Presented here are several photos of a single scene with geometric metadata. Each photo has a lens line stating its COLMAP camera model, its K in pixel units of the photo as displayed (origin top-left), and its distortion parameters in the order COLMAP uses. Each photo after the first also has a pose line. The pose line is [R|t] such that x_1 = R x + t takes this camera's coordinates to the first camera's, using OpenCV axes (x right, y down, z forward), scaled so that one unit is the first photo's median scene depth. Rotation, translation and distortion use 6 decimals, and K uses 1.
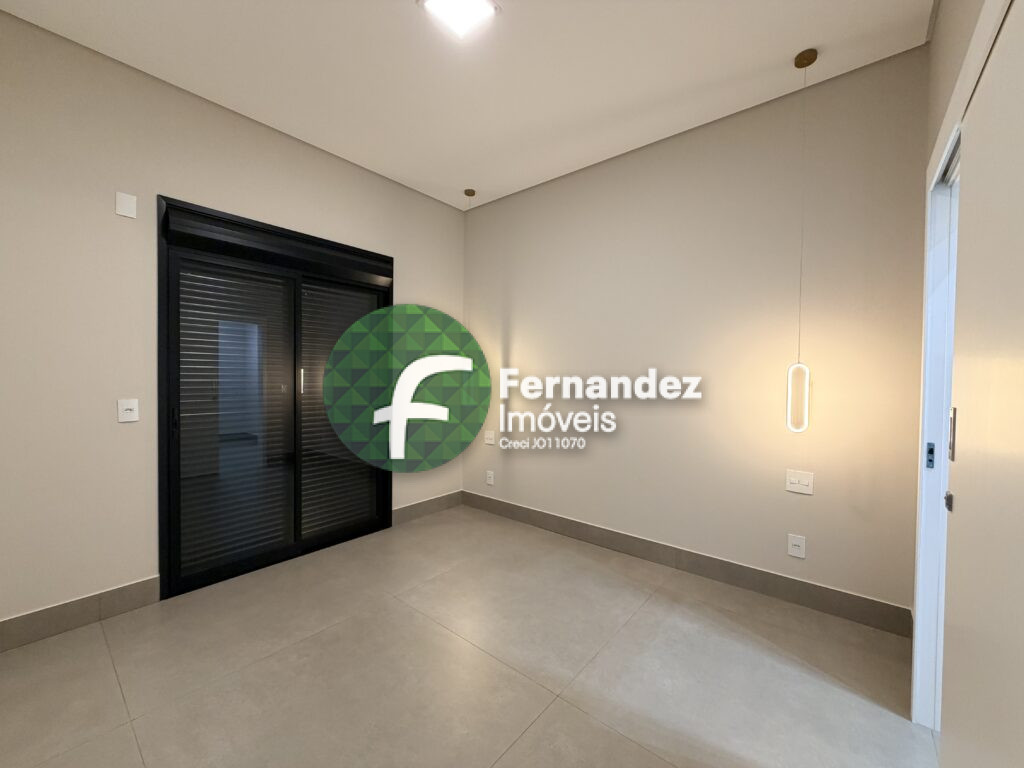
lens RADIAL K [[408.2, 0, 520.9], [0, 408.2, 389.2], [0, 0, 1]] dist [0.002275, 0.001242]
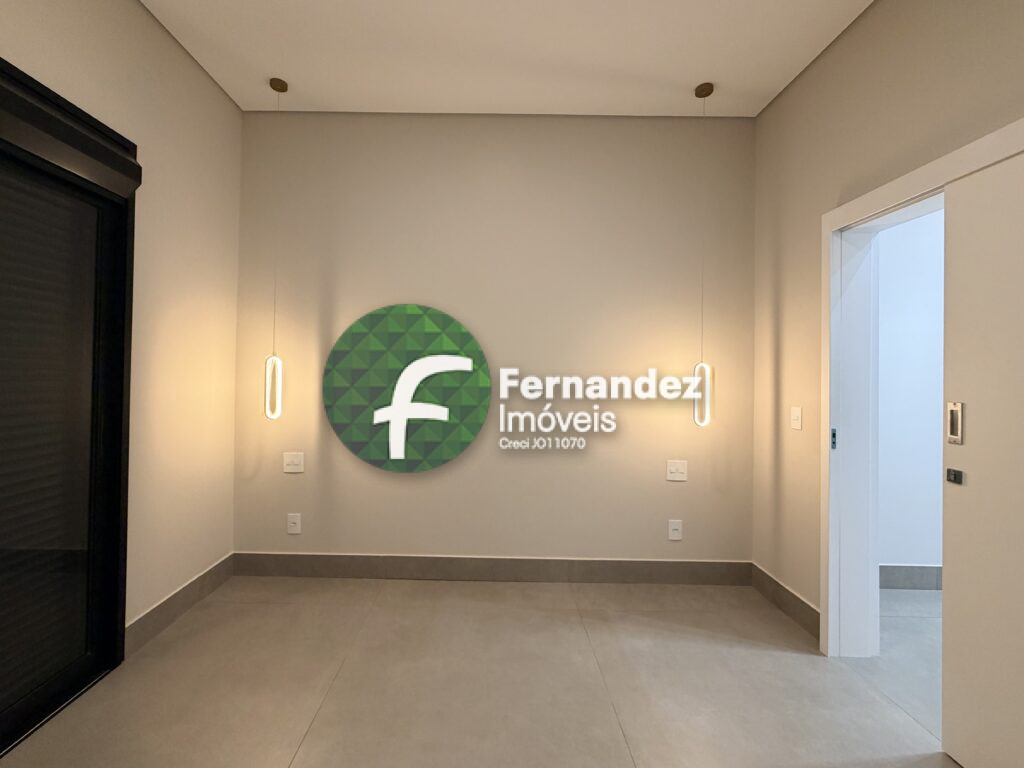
lens RADIAL K [[437.0, 0, 510.2], [0, 437.0, 374.2], [0, 0, 1]] dist [0.004343, 0.000173]
pose [[0.780643, 0.003141, 0.624970, -0.393864], [0.010548, 0.999779, -0.018200, -0.014614], [-0.624889, 0.020800, 0.780437, 0.352800]]
